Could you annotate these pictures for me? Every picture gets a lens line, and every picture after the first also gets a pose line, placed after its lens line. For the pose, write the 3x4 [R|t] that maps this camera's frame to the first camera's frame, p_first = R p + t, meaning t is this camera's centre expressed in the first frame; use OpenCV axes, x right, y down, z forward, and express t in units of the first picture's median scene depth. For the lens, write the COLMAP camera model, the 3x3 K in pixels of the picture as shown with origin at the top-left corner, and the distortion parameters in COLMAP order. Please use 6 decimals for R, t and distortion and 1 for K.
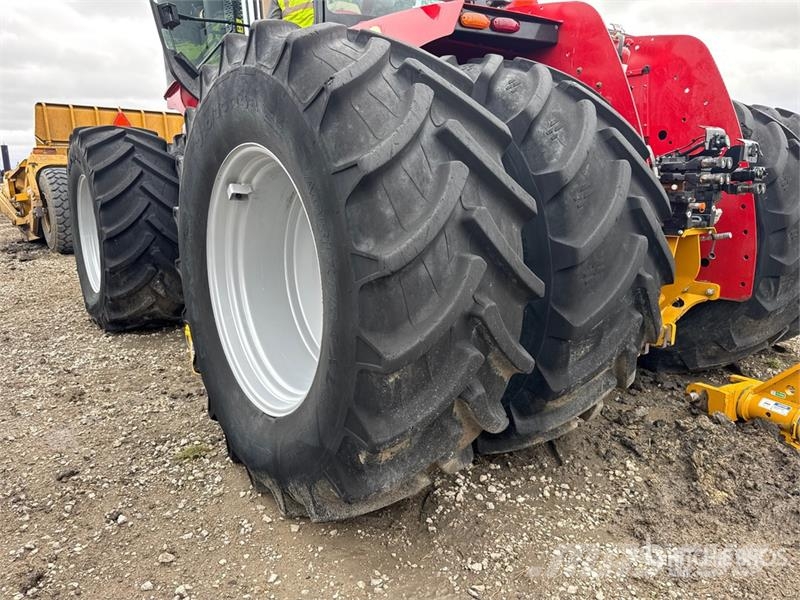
lens RADIAL K [[567.3, 0, 395.5], [0, 567.3, 298.9], [0, 0, 1]] dist [0.049854, -0.059740]
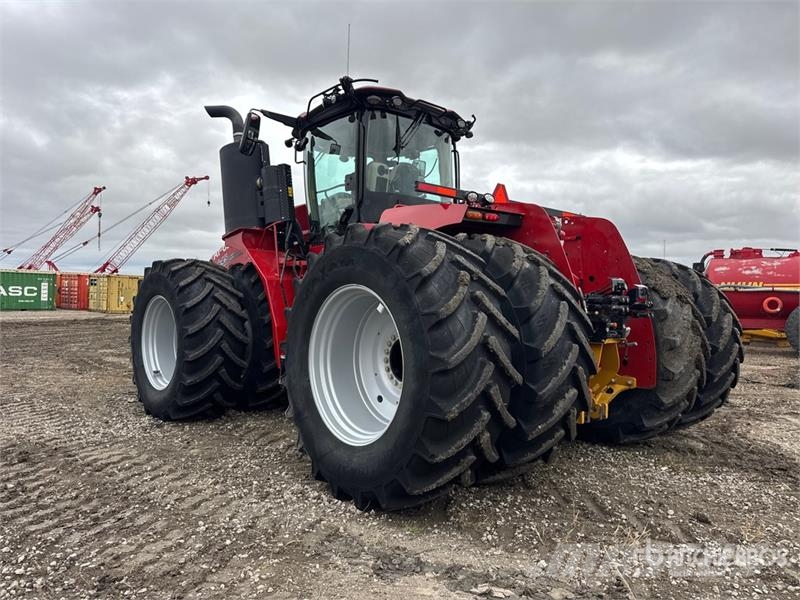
lens RADIAL K [[620.7, 0, 400.9], [0, 620.7, 299.3], [0, 0, 1]] dist [0.001729, 0.000739]
pose [[0.995349, 0.025312, 0.092954, -0.211296], [-0.010985, 0.988394, -0.151514, 0.030842], [-0.095710, 0.149788, 0.984075, -0.653060]]
